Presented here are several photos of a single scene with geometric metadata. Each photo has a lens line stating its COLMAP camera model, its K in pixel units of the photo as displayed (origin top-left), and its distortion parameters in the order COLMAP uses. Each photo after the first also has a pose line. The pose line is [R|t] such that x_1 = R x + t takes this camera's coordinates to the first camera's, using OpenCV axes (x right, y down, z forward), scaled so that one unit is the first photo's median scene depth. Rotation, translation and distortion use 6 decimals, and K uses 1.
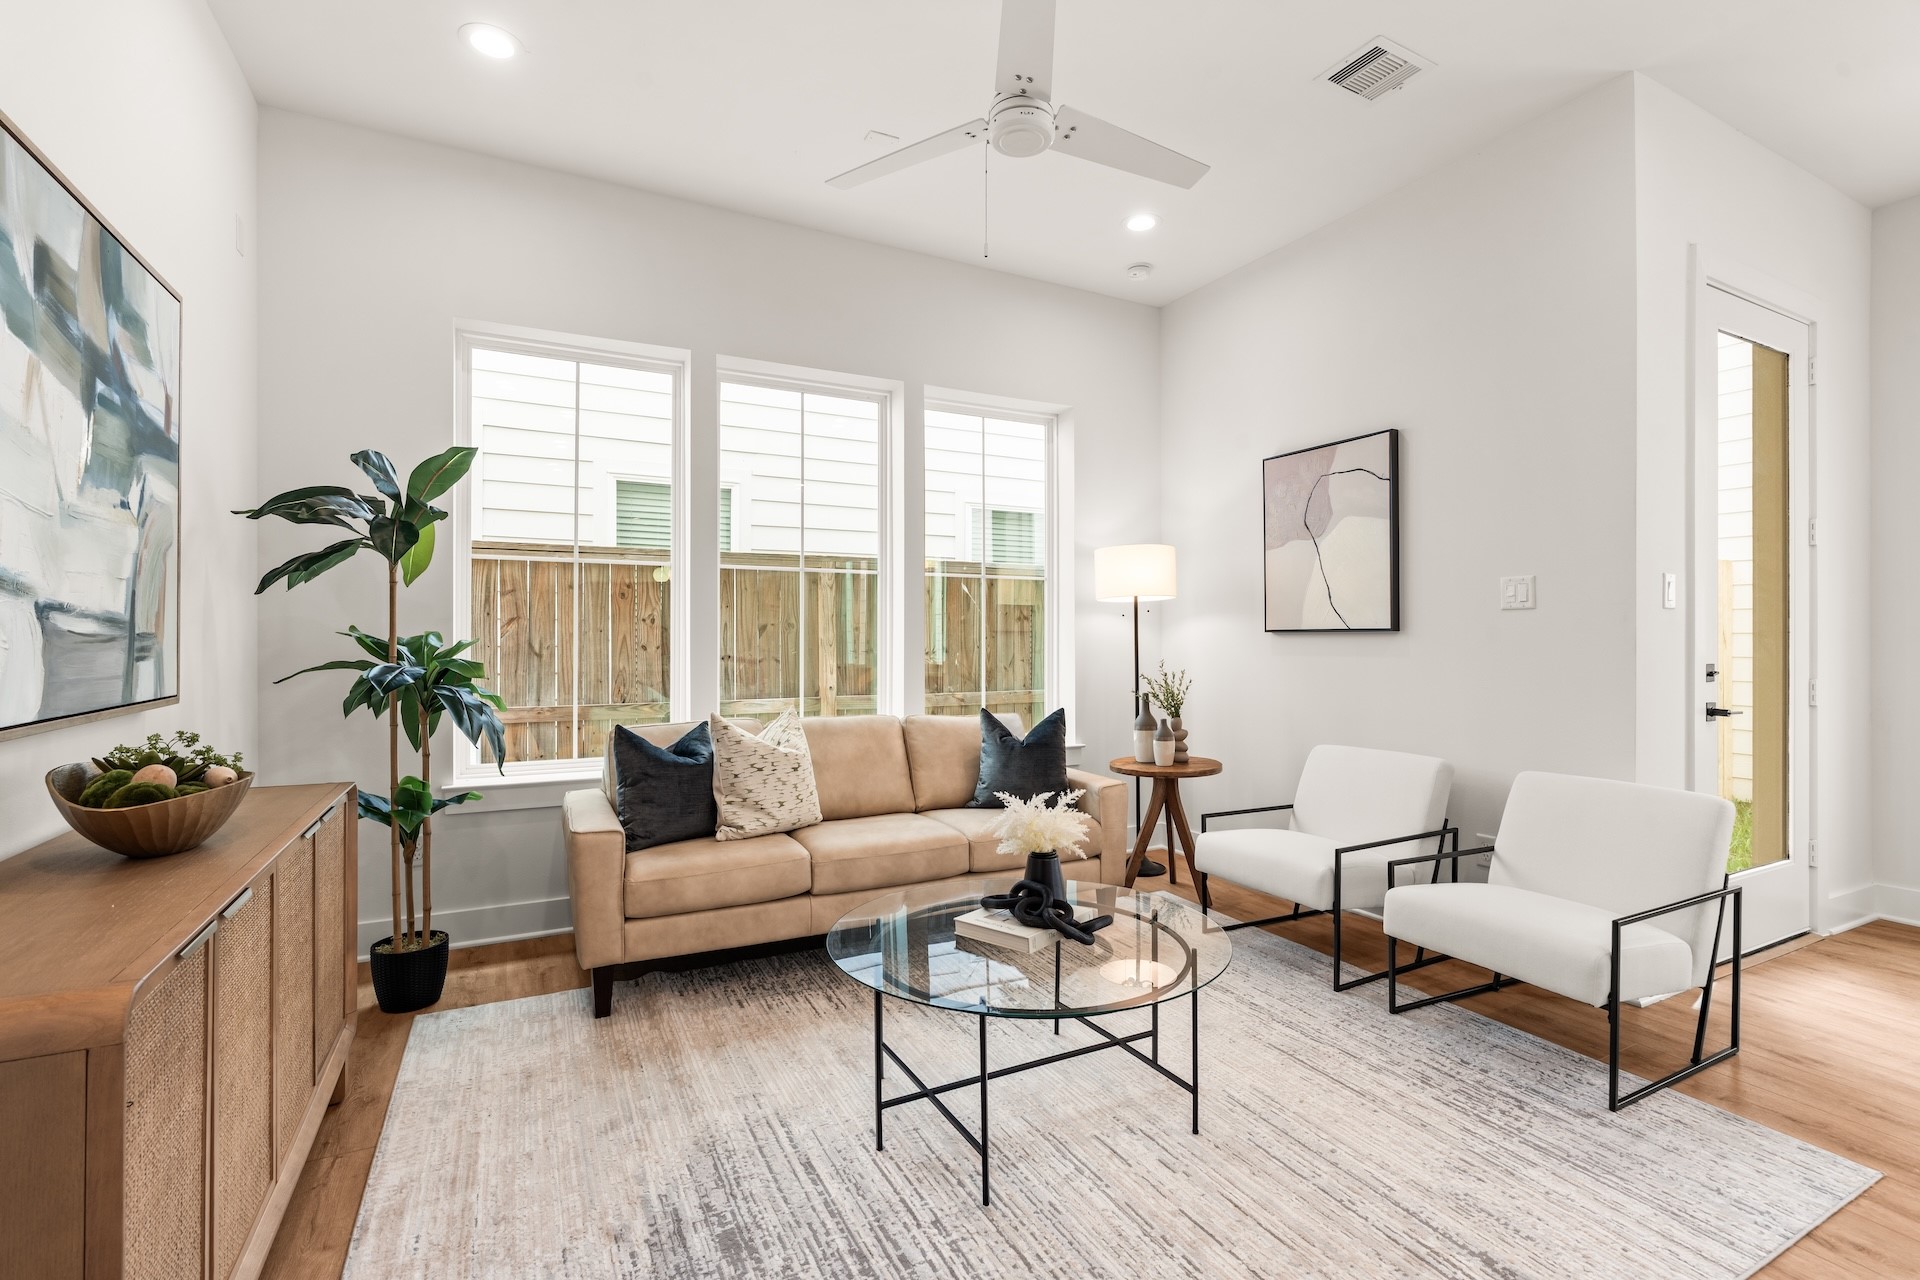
lens RADIAL K [[857.9, 0, 960.9], [0, 857.9, 635.0], [0, 0, 1]] dist [0.001797, 0.000287]
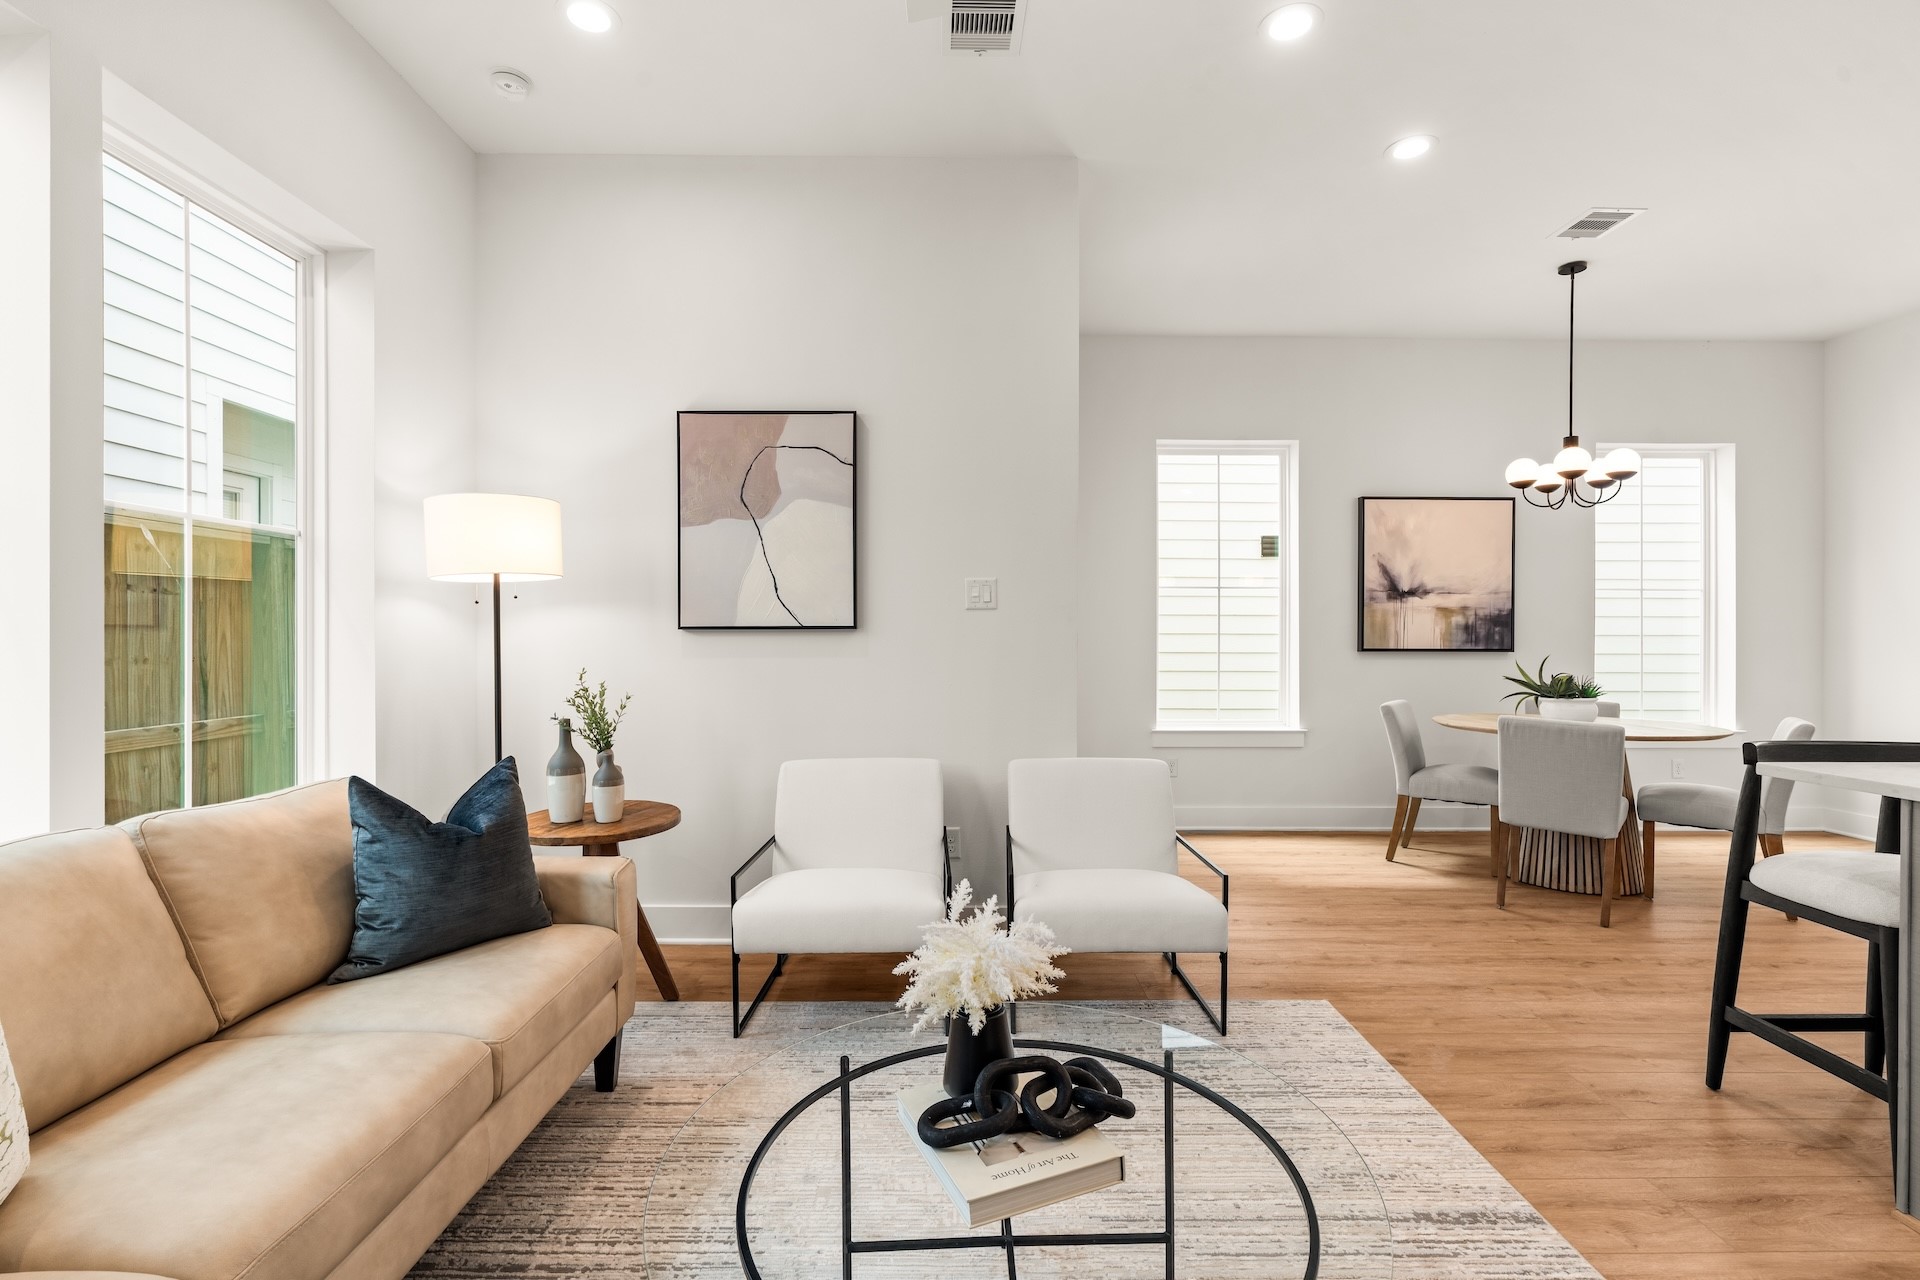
lens RADIAL K [[855.5, 0, 957.1], [0, 855.5, 644.2], [0, 0, 1]] dist [-0.011643, 0.000120]
pose [[0.462072, -0.010998, 0.886774, -0.270532], [-0.003659, 0.999891, 0.014307, -0.001702], [-0.886835, -0.009855, 0.461981, 0.472572]]
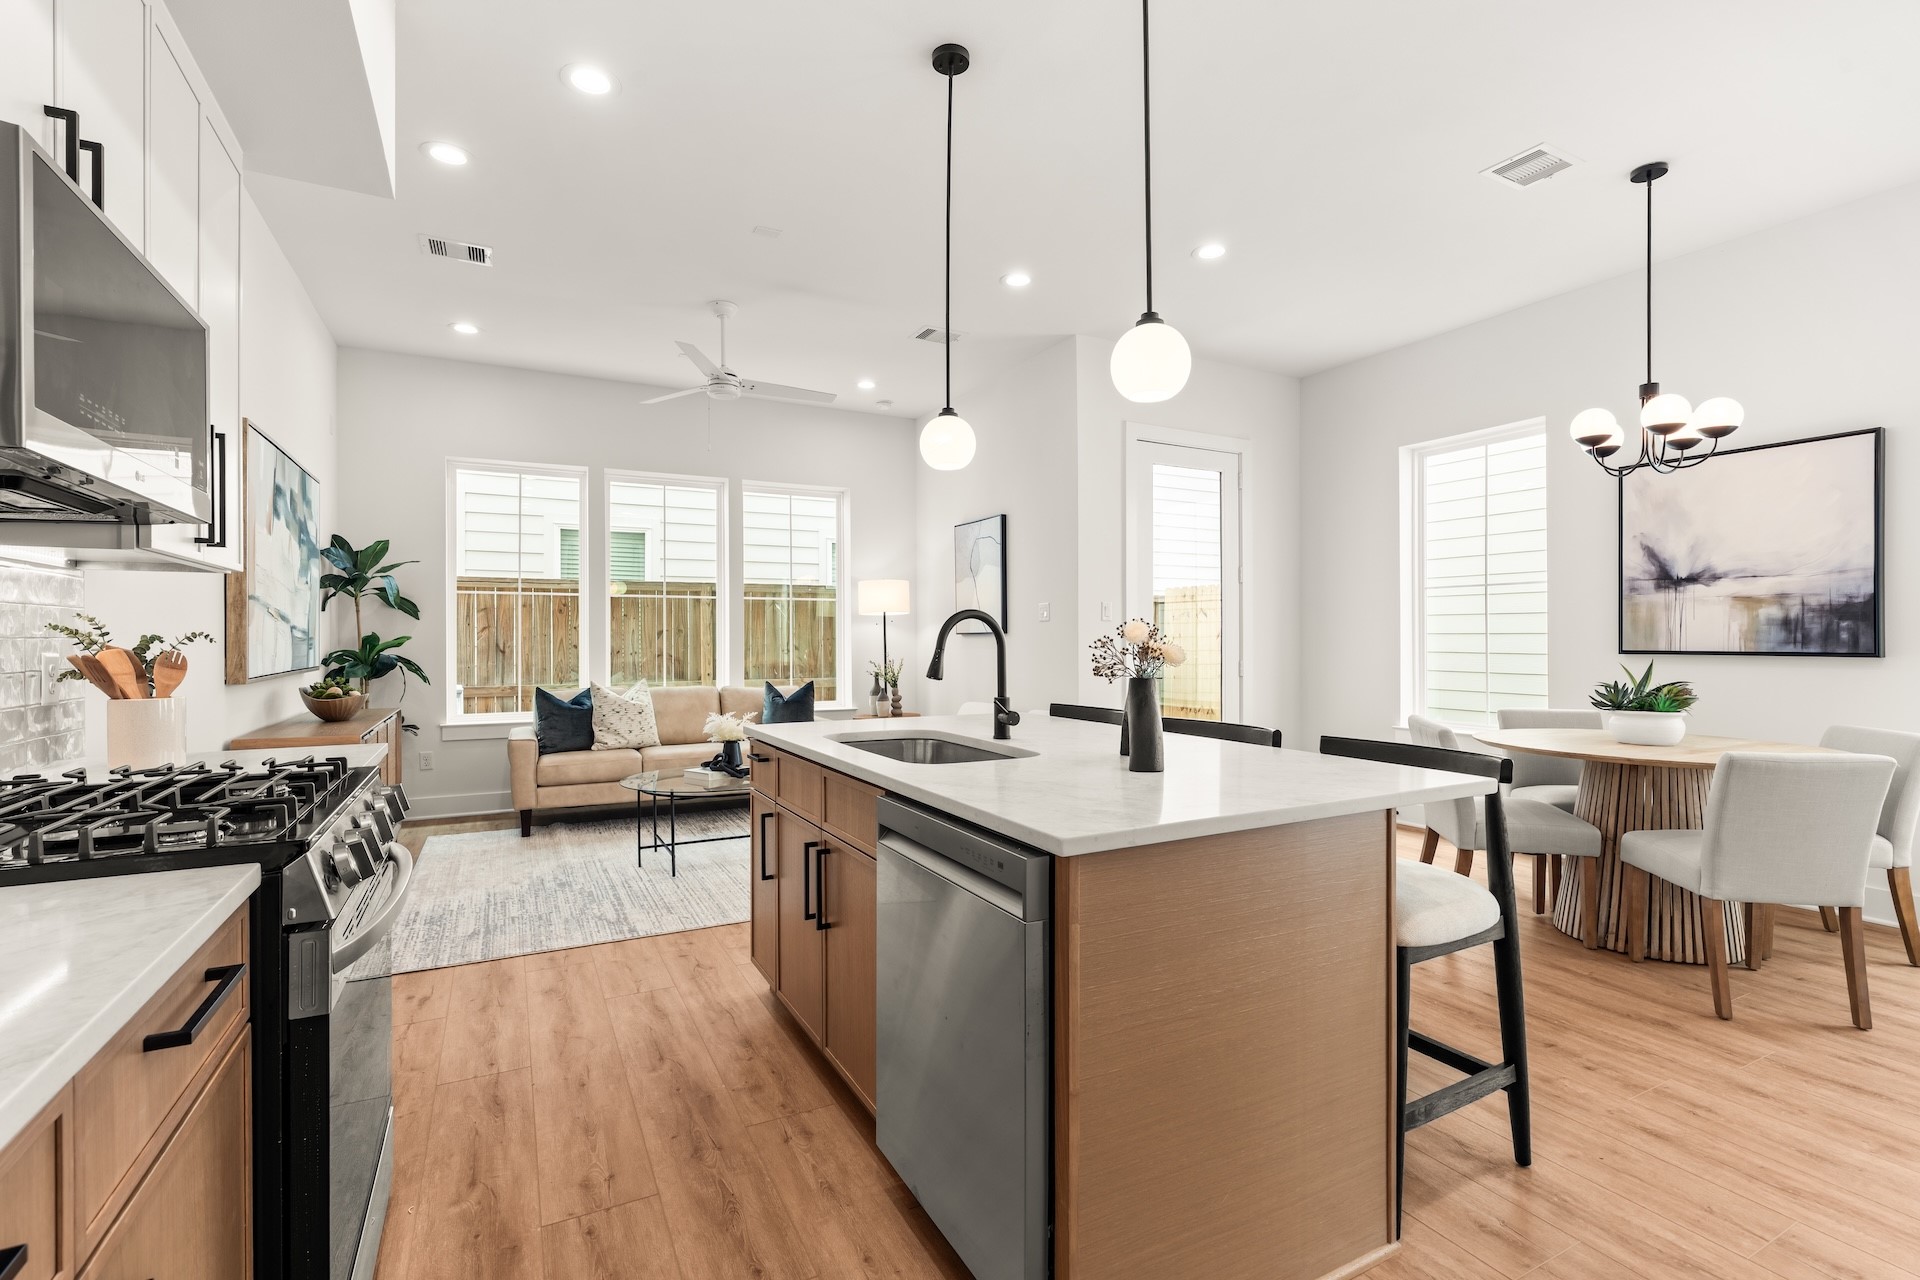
lens RADIAL K [[855.5, 0, 957.1], [0, 855.5, 644.2], [0, 0, 1]] dist [-0.011643, 0.000120]
pose [[0.999981, -0.003348, 0.005116, 0.406361], [0.003309, 0.999965, 0.007648, 0.003051], [-0.005141, -0.007631, 0.999958, -0.684804]]
